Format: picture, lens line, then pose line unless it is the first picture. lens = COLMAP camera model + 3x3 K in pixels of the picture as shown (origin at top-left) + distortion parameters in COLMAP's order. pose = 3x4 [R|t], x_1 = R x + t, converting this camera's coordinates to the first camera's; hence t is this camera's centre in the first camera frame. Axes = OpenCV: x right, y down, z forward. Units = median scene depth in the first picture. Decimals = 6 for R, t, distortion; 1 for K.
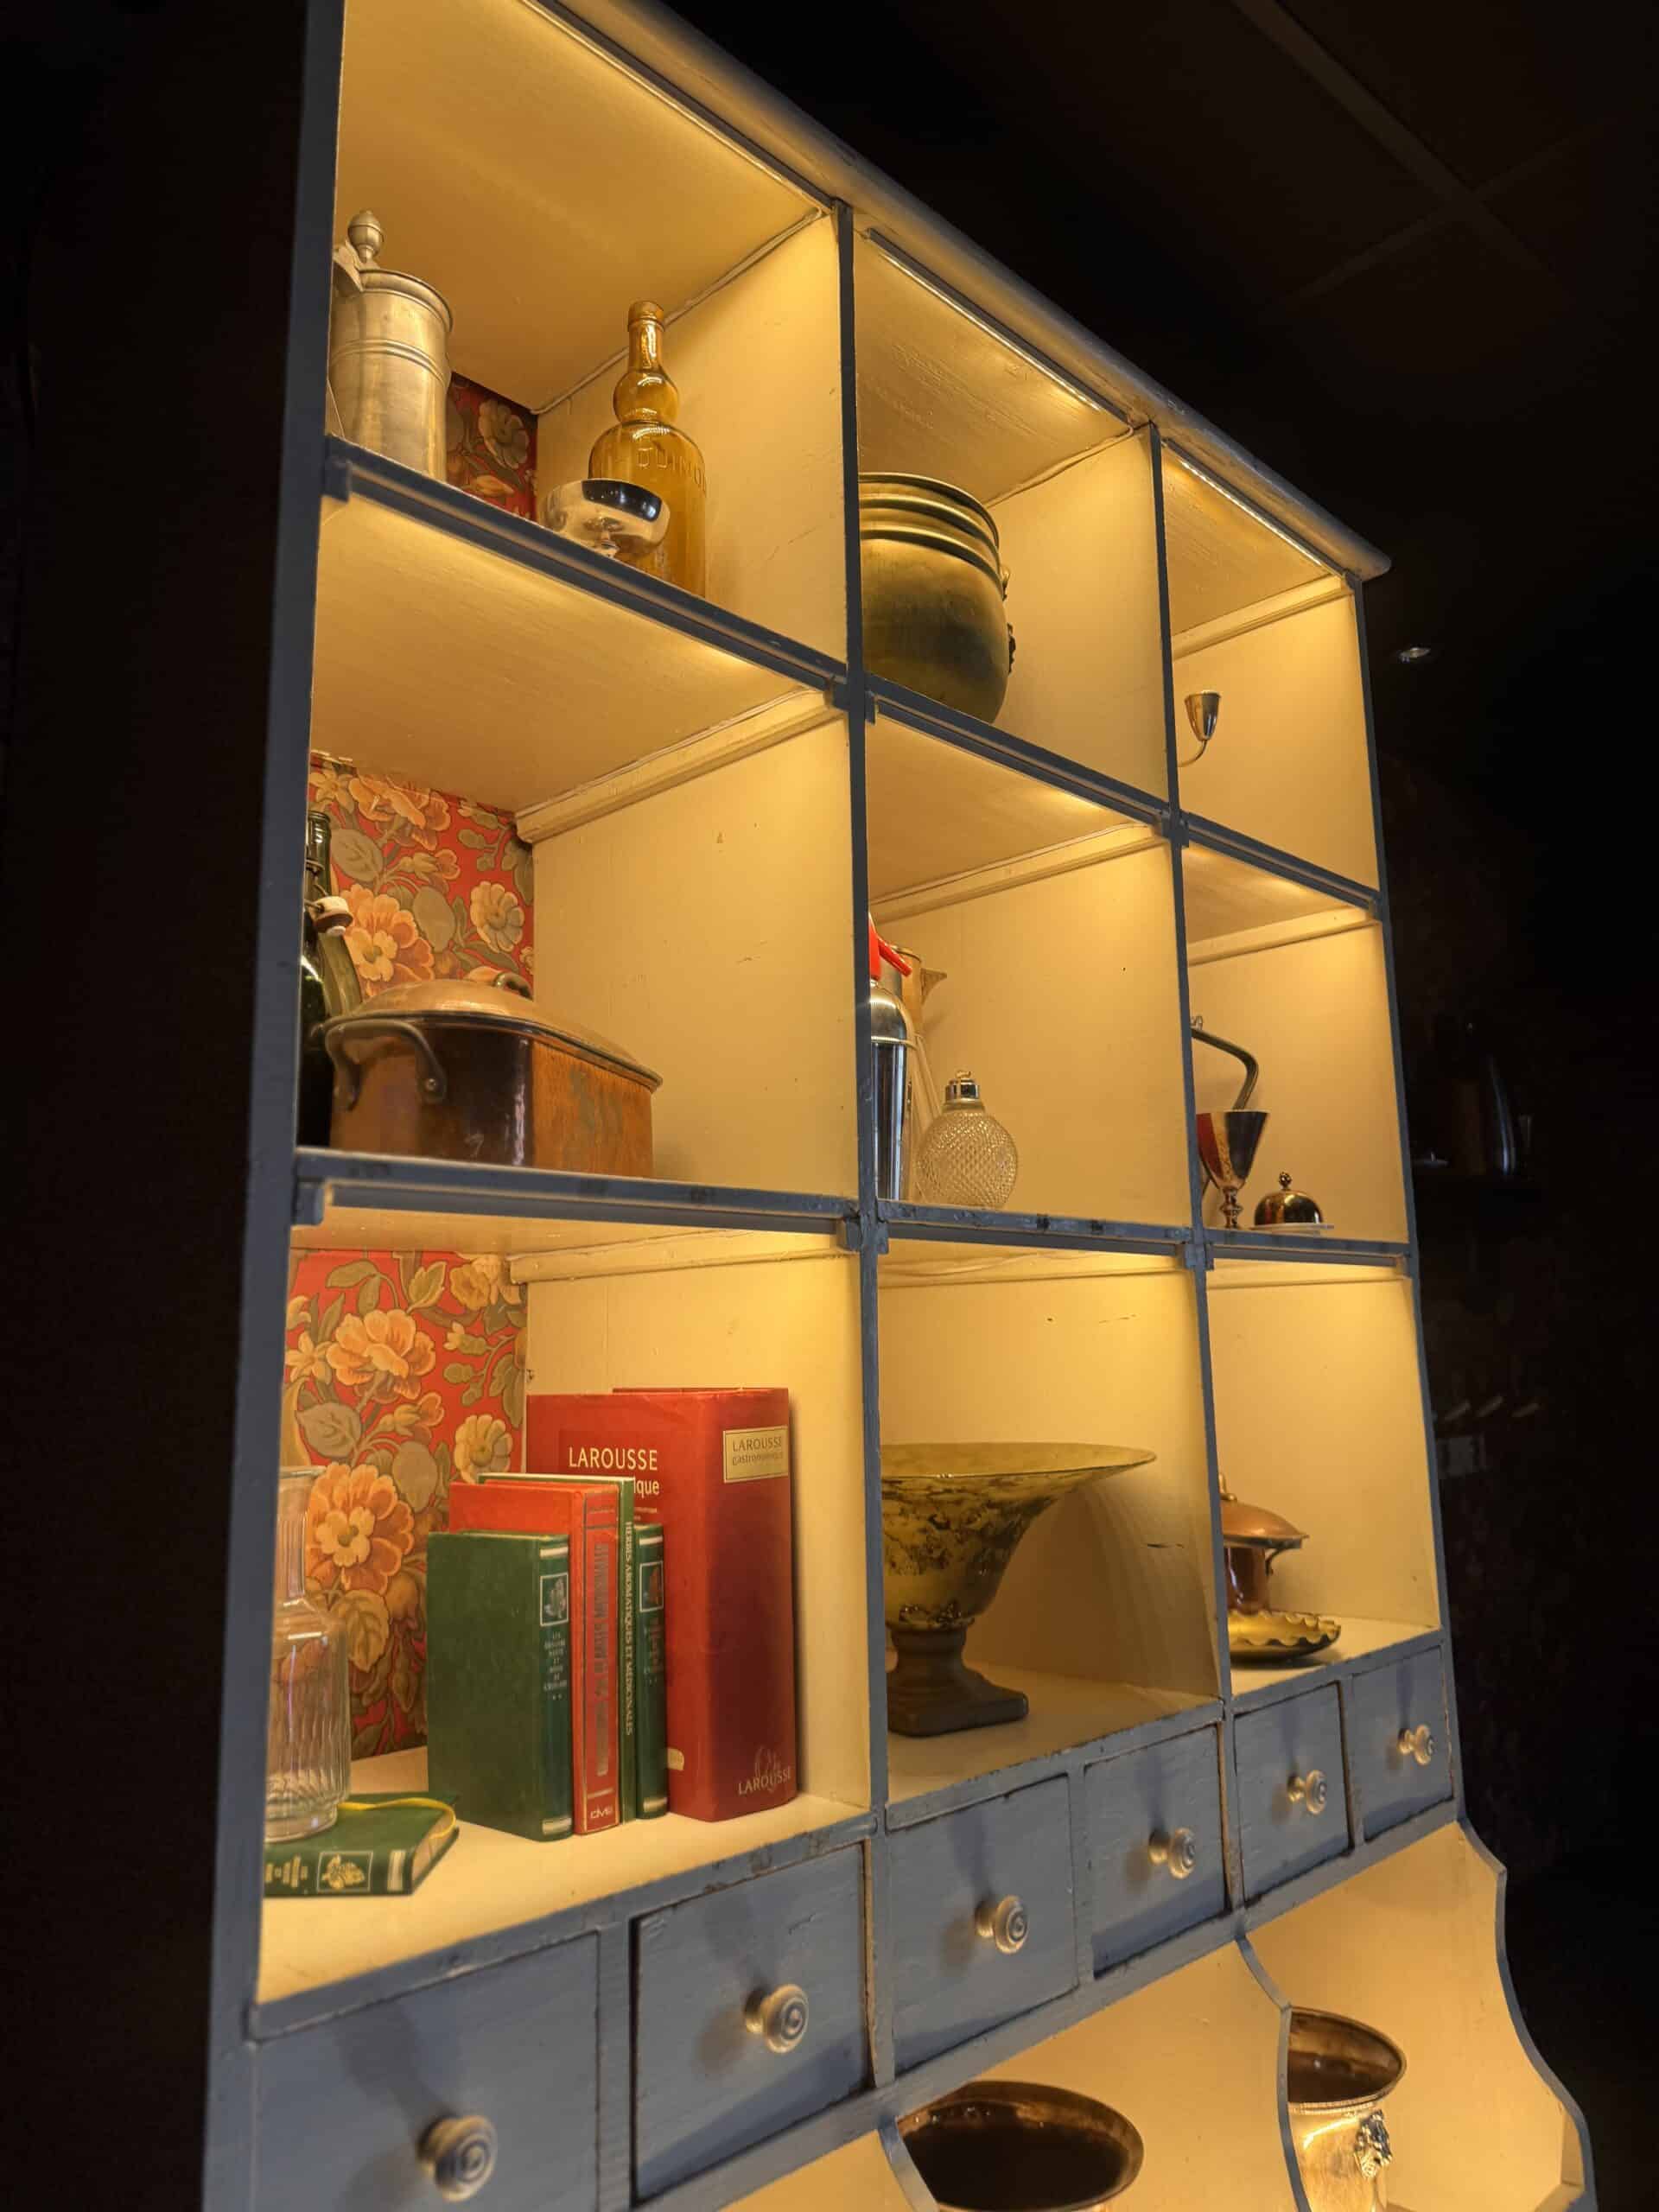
lens RADIAL K [[1541.9, 0, 829.5], [0, 1541.9, 1106.0], [0, 0, 1]] dist [0.115716, -0.189719]
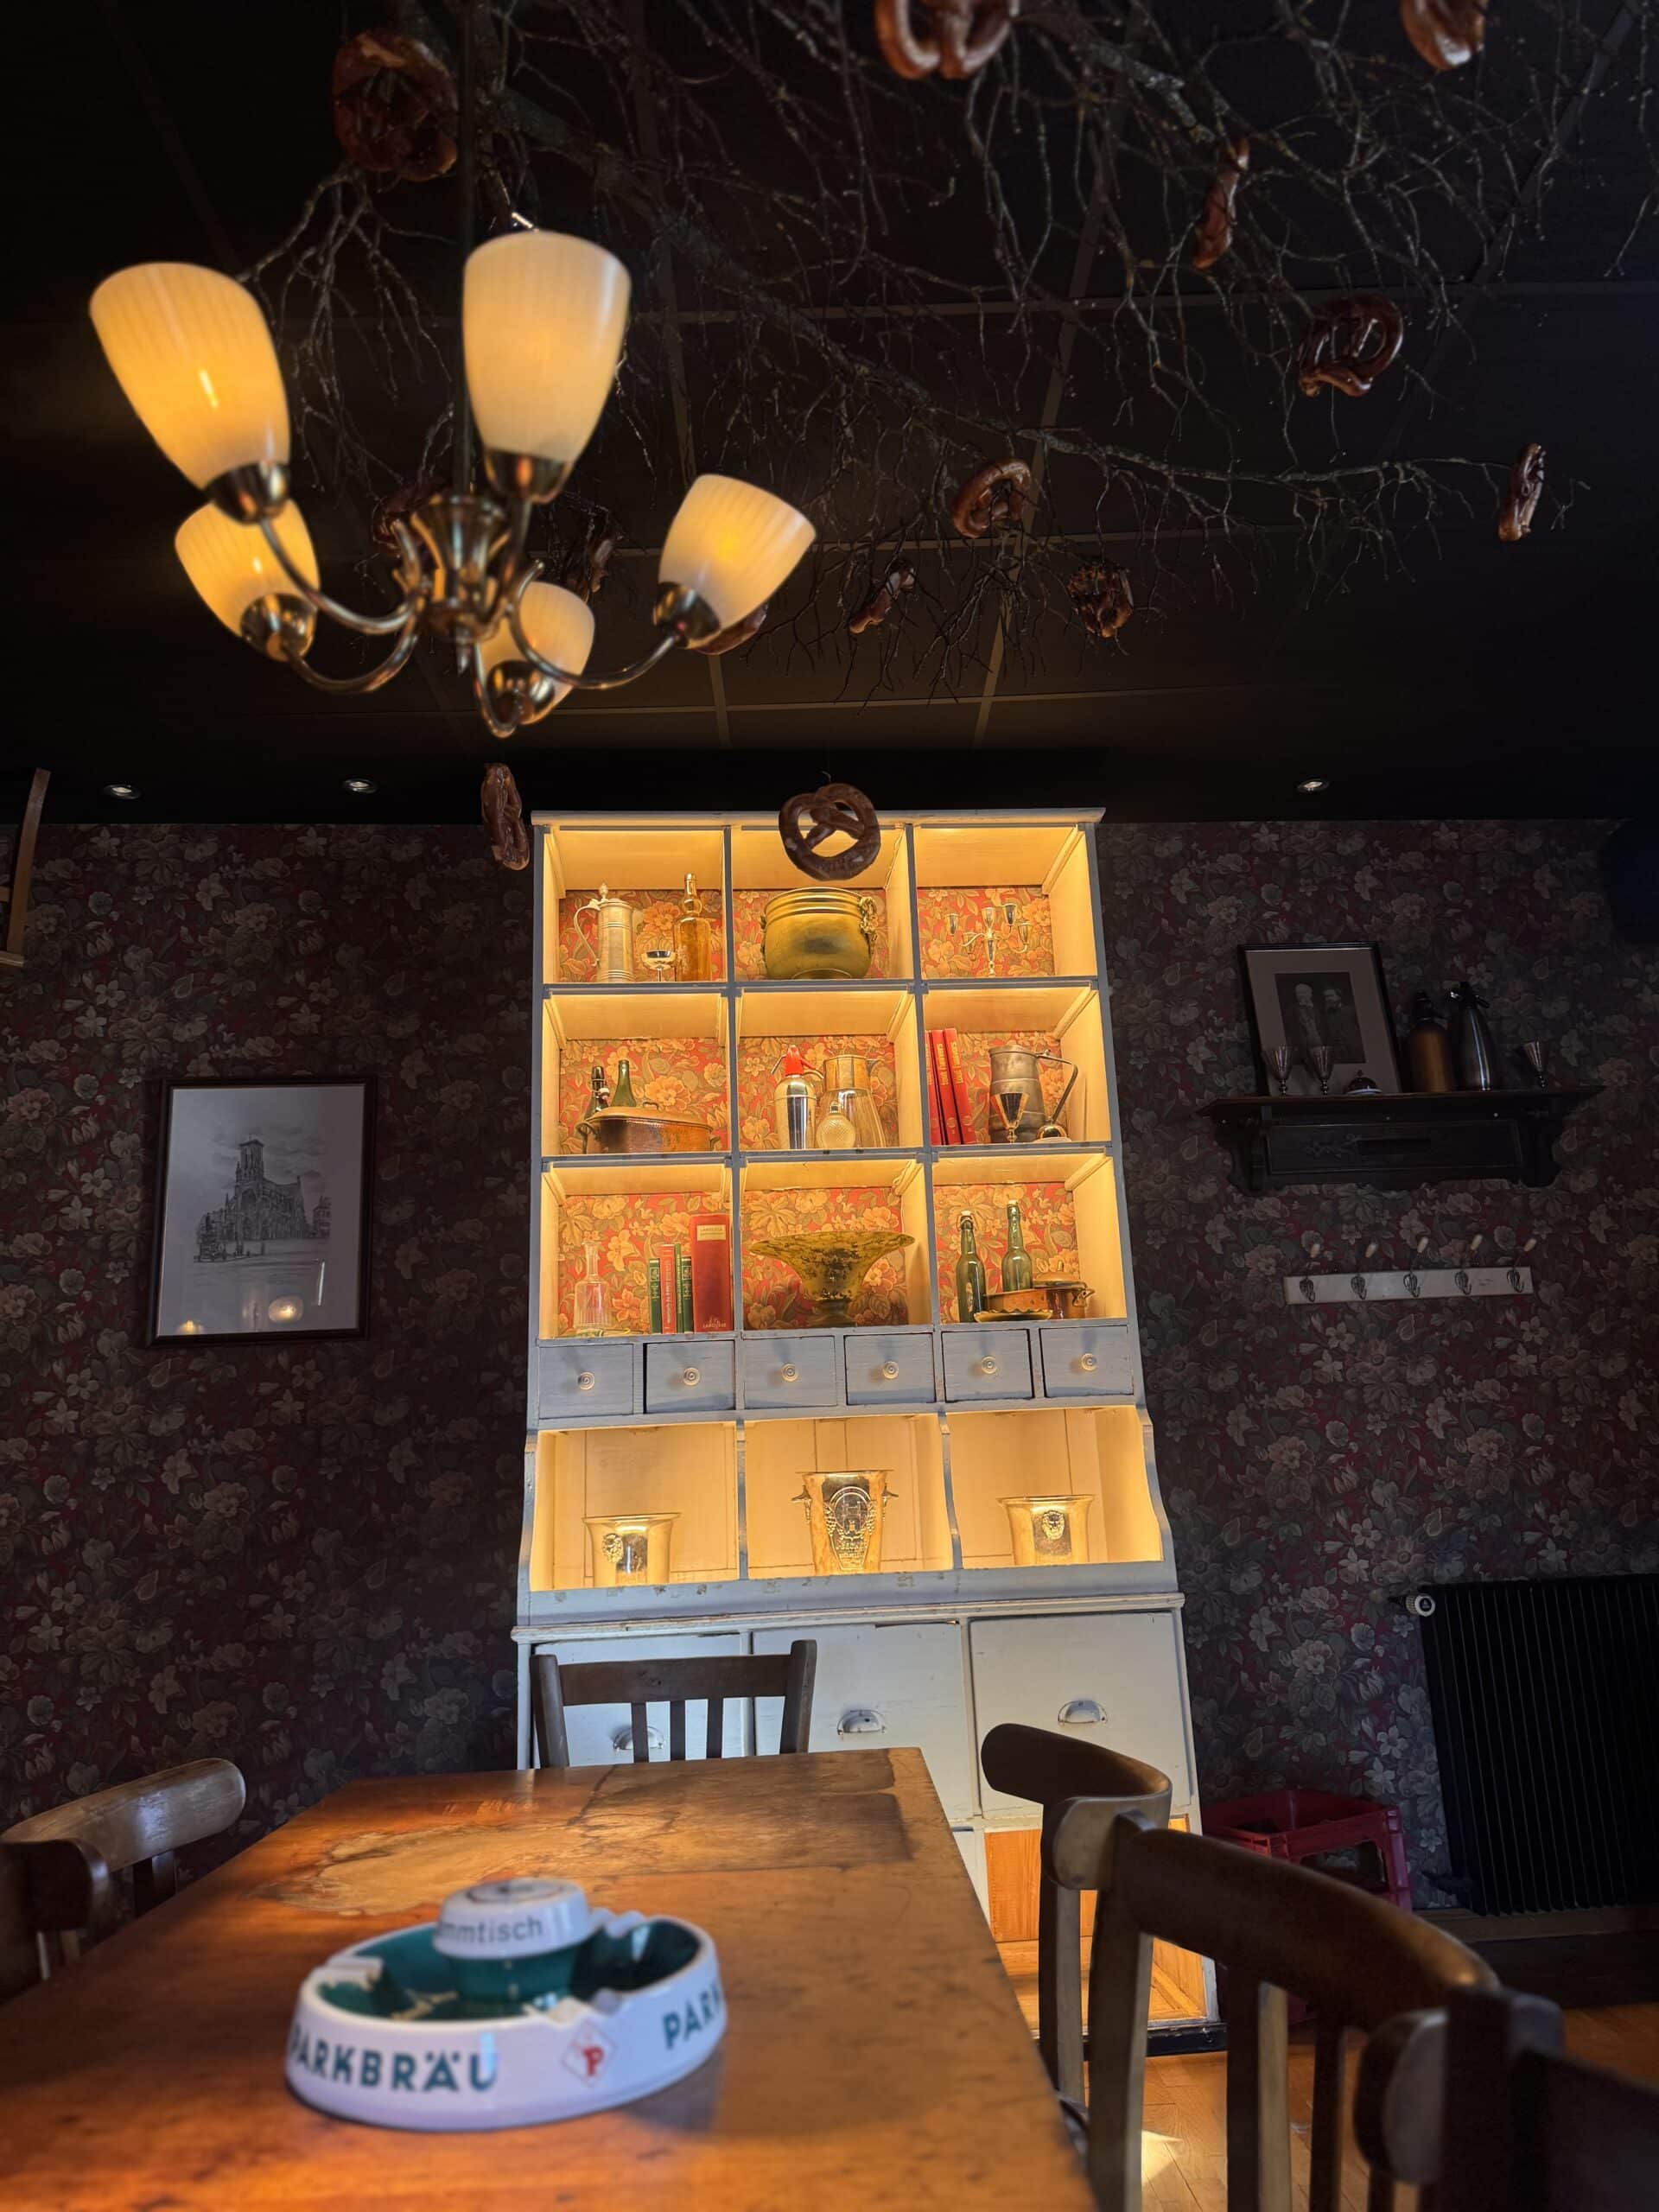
lens RADIAL K [[1541.9, 0, 829.5], [0, 1541.9, 1106.0], [0, 0, 1]] dist [0.115716, -0.189719]
pose [[0.752110, -0.163989, -0.638309, 1.787649], [0.131540, 0.986412, -0.098429, 0.246741], [0.645777, -0.009934, 0.763461, -1.046641]]
